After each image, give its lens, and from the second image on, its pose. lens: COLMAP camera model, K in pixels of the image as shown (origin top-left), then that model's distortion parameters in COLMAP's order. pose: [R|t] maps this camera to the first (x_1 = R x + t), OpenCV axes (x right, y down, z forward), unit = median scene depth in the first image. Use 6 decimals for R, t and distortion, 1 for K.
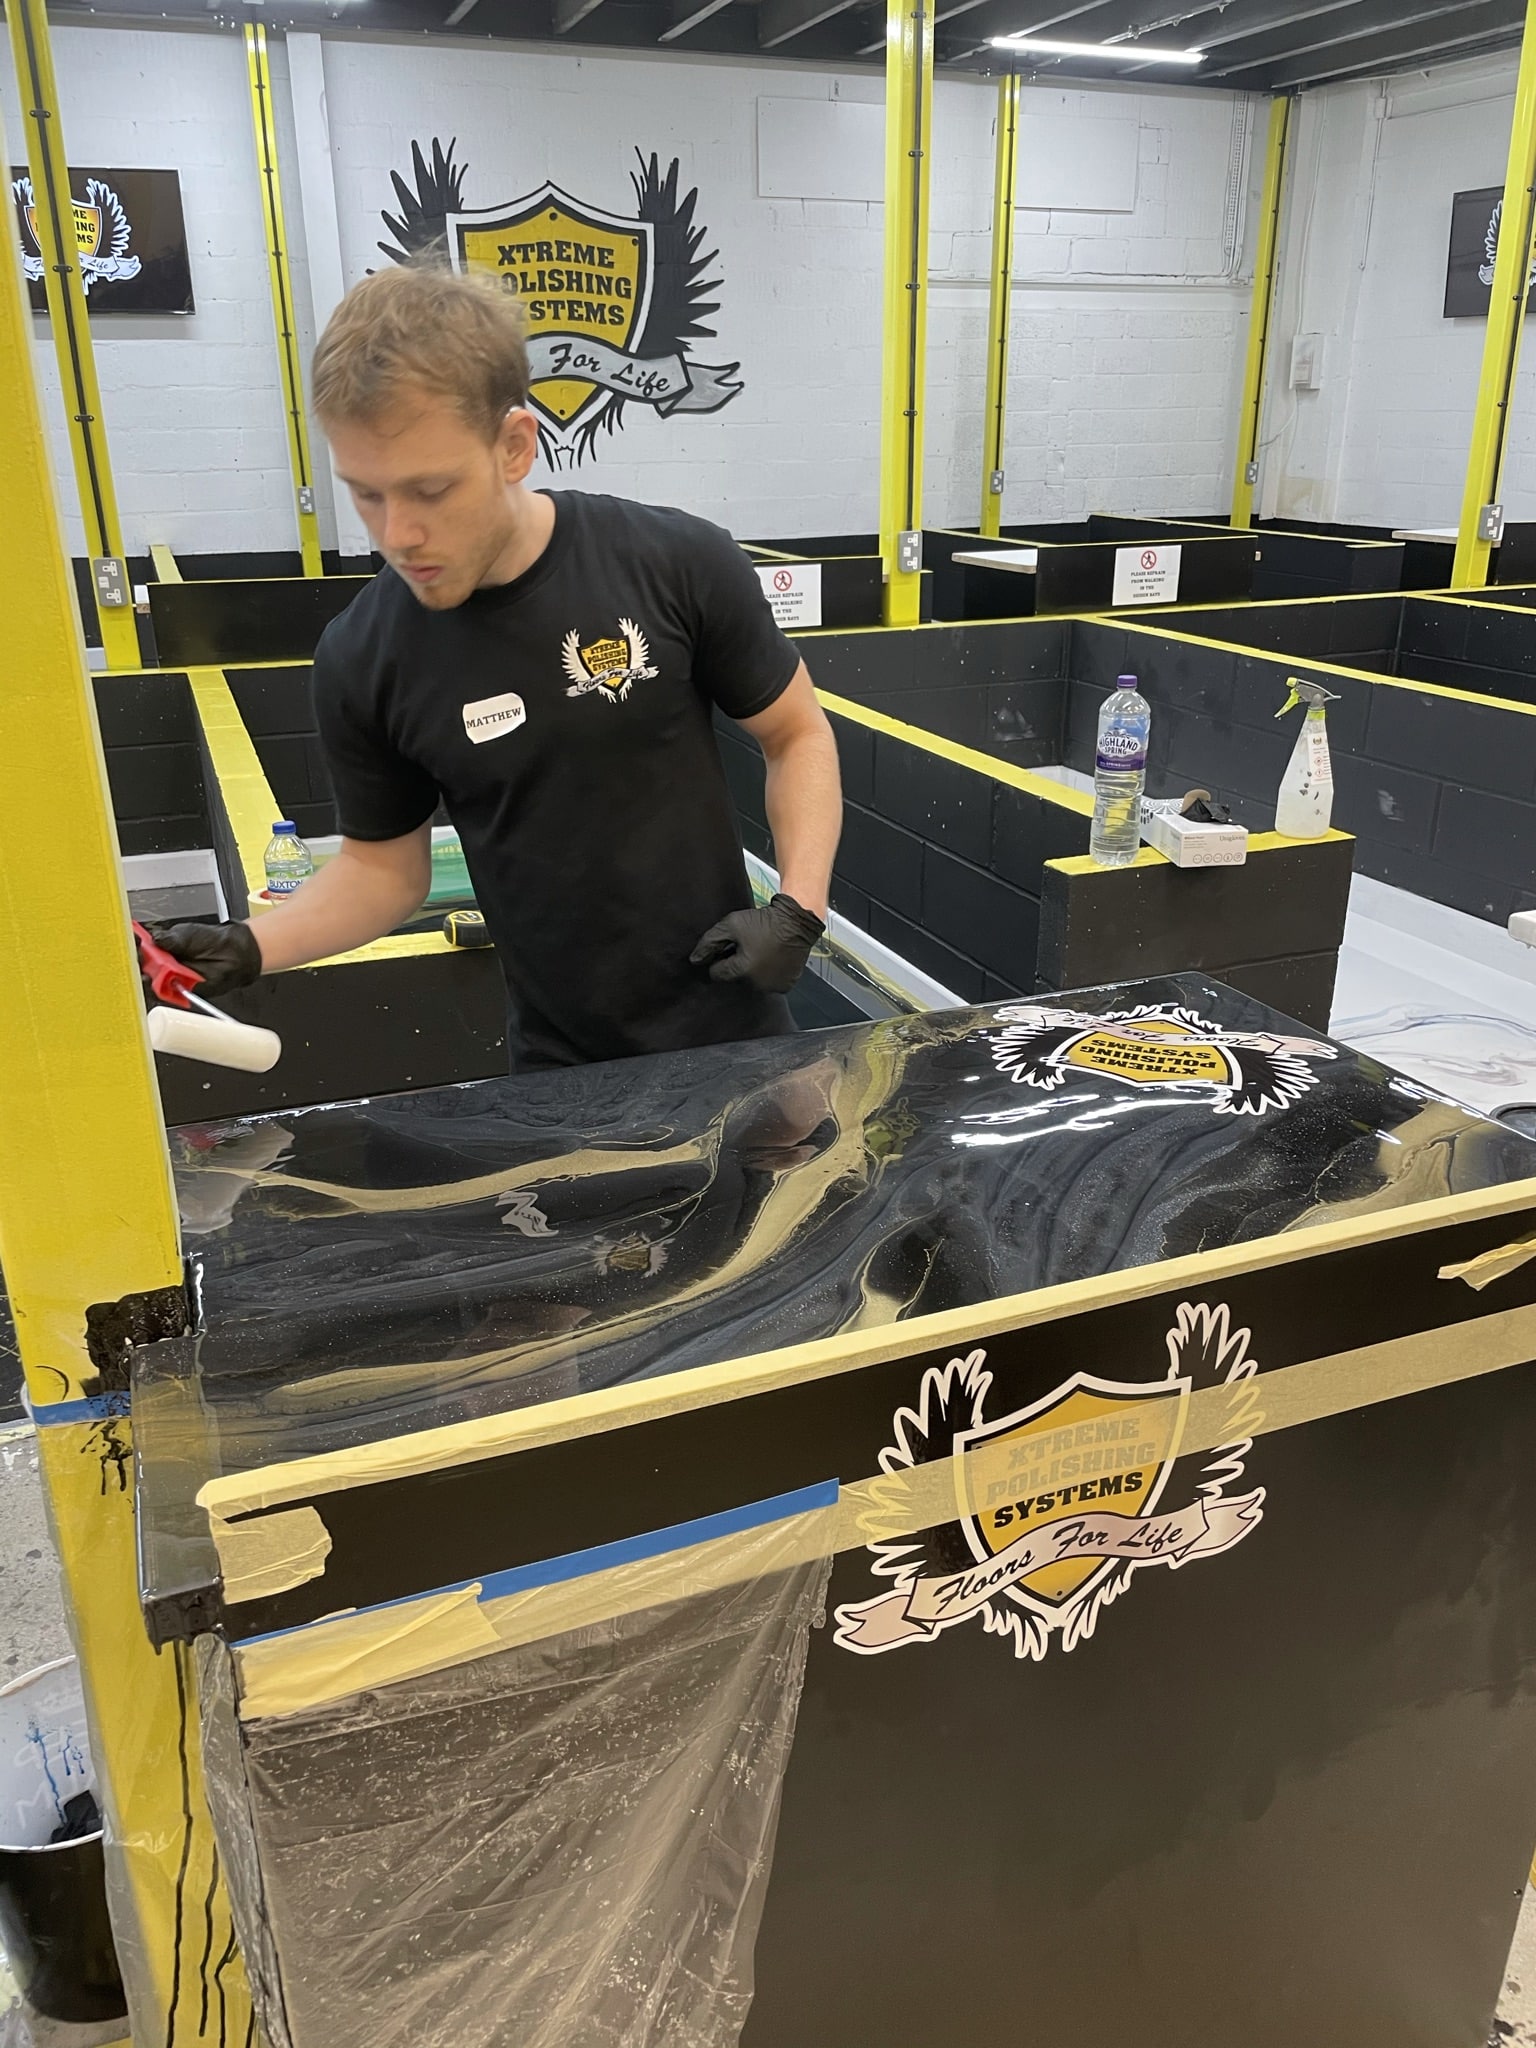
lens RADIAL K [[1568.7, 0, 767.9], [0, 1568.7, 1021.8], [0, 0, 1]] dist [0.024890, 0.001045]
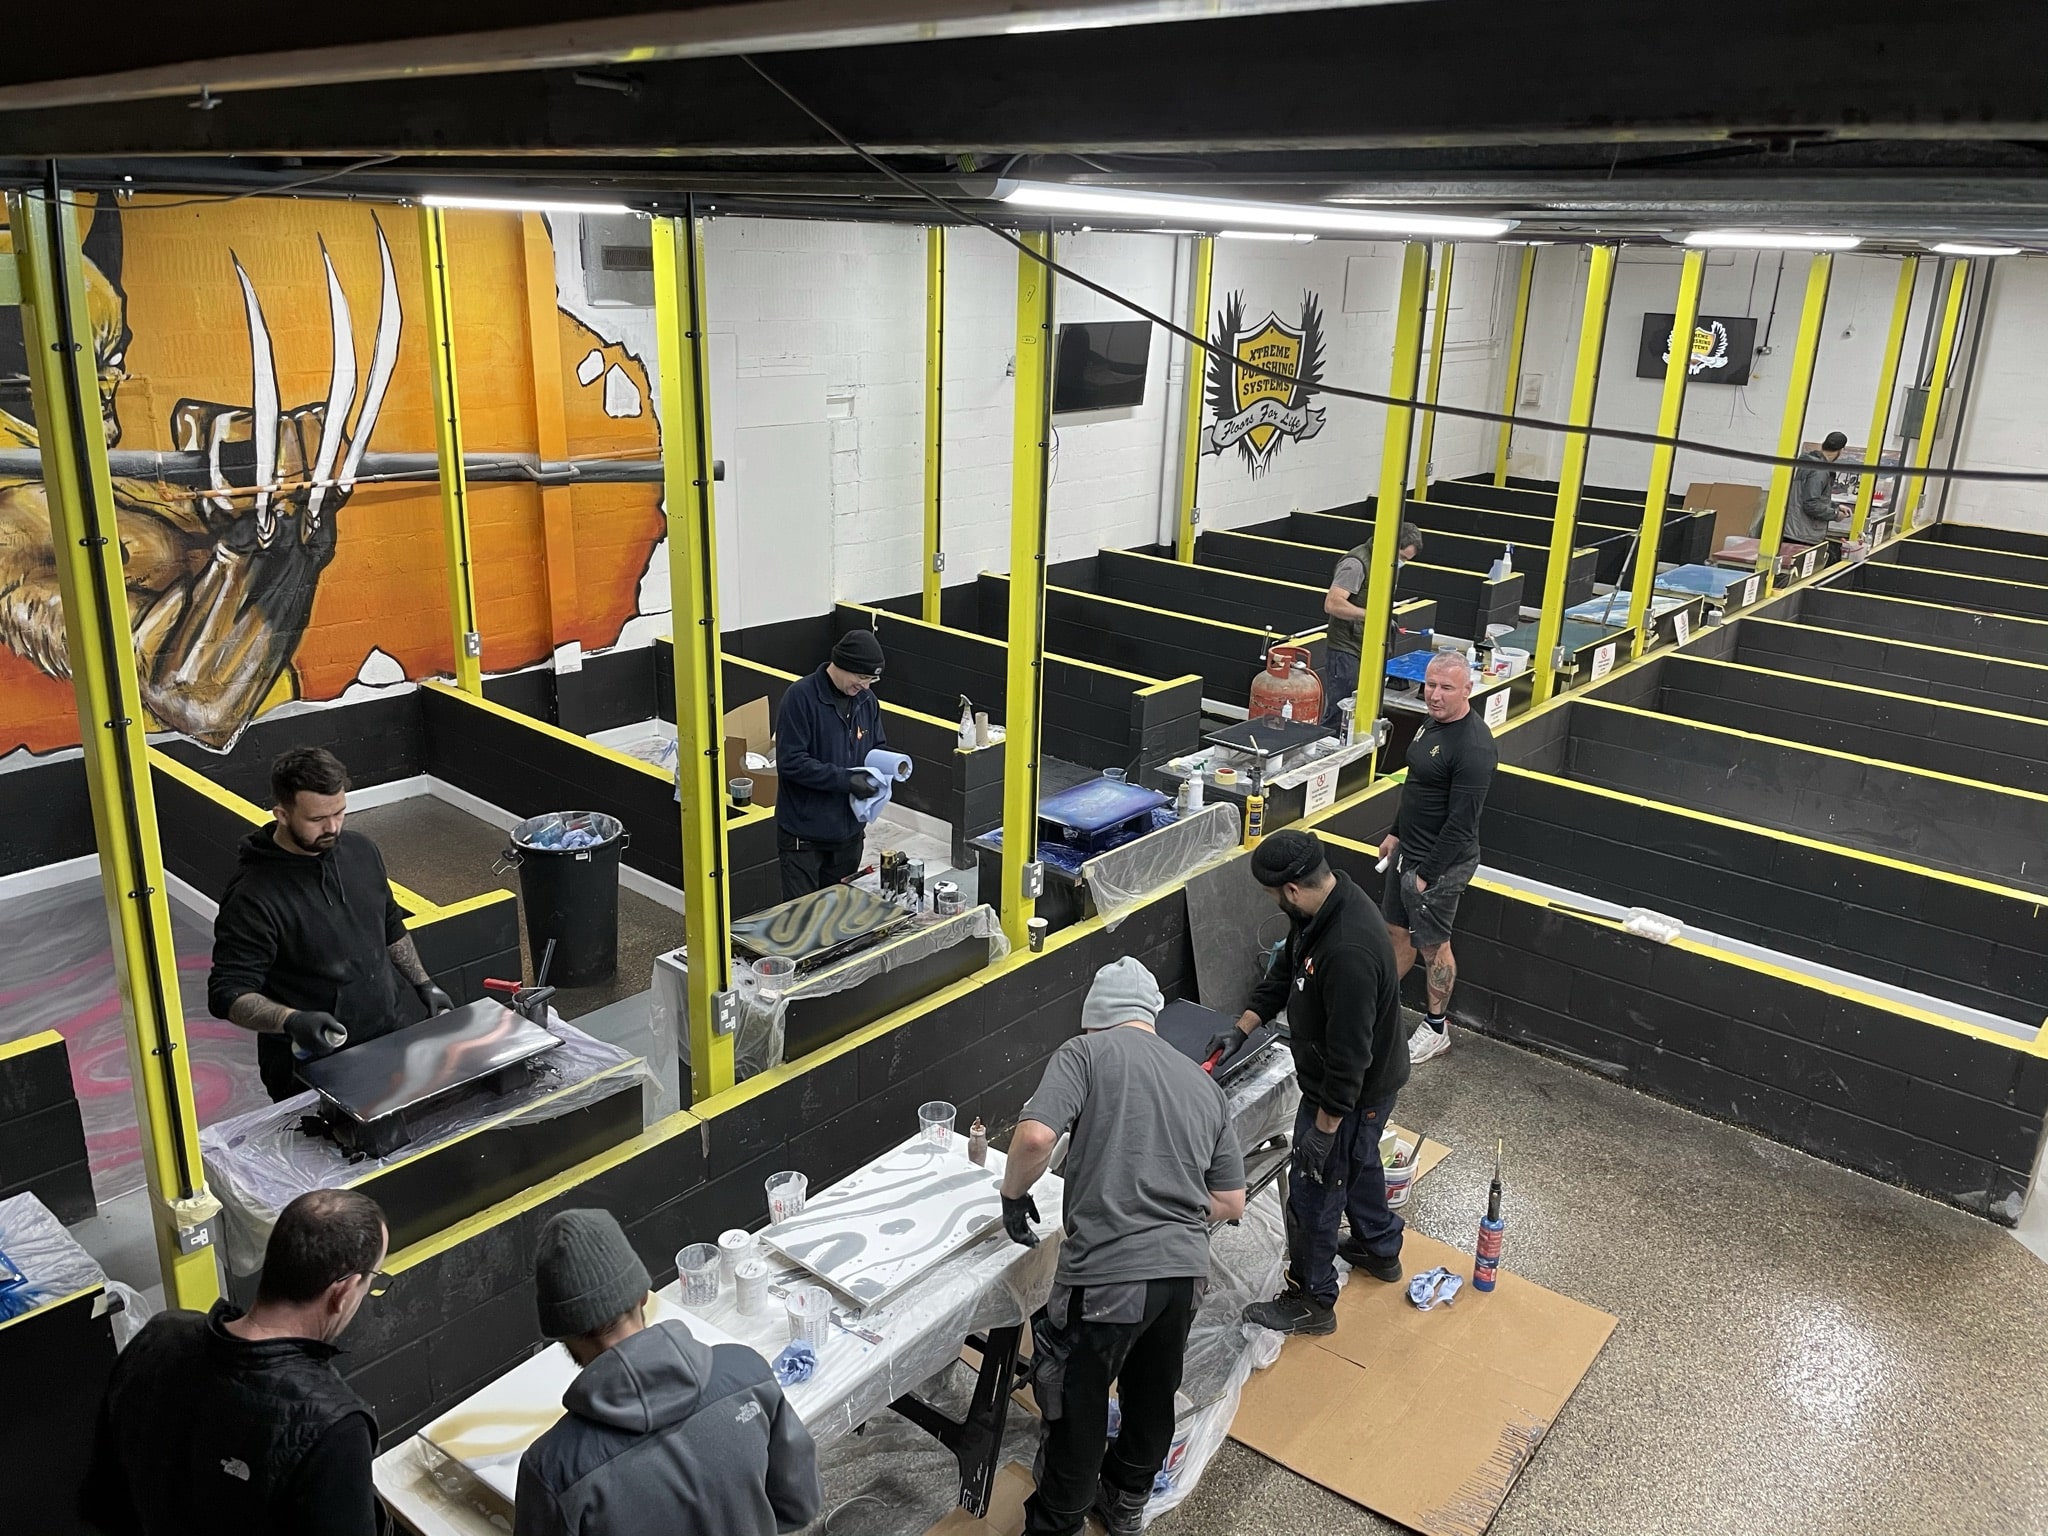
lens RADIAL K [[1568.7, 0, 1022.3], [0, 1568.7, 763.0], [0, 0, 1]] dist [0.024890, 0.001045]
pose [[0.888116, -0.117874, 0.444248, -1.077056], [0.139395, 0.990108, -0.015961, -0.079313], [-0.437972, 0.076102, 0.895762, -0.280337]]
